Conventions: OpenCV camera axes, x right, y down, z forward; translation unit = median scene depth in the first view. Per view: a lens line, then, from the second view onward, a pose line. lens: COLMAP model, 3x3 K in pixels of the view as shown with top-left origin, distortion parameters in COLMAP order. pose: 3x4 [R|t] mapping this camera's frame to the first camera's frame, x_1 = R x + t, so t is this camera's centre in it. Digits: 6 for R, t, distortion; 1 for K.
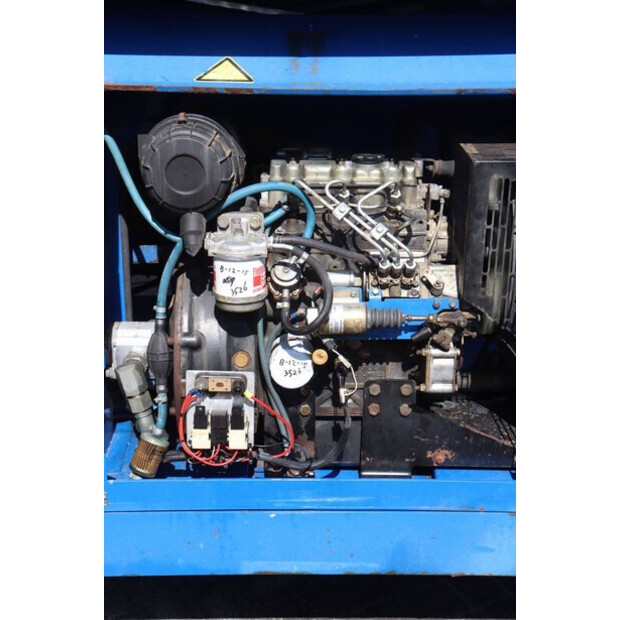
lens RADIAL K [[1135.7, 0, 300.4], [0, 1135.7, 309.5], [0, 0, 1]] dist [0.235753, 0.128879]
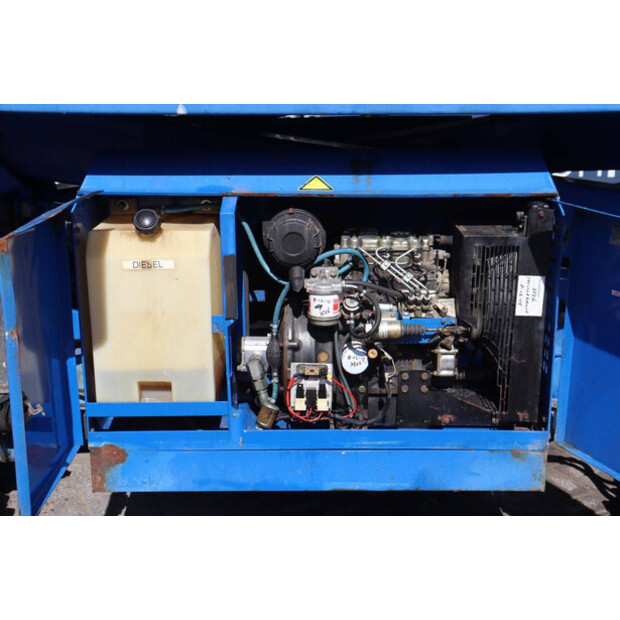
lens RADIAL K [[1135.7, 0, 300.4], [0, 1135.7, 309.5], [0, 0, 1]] dist [0.235753, 0.128879]
pose [[0.999982, -0.003035, 0.005136, -0.094753], [0.003414, 0.997145, -0.075433, 0.100550], [-0.004893, 0.075449, 0.997138, -0.640641]]
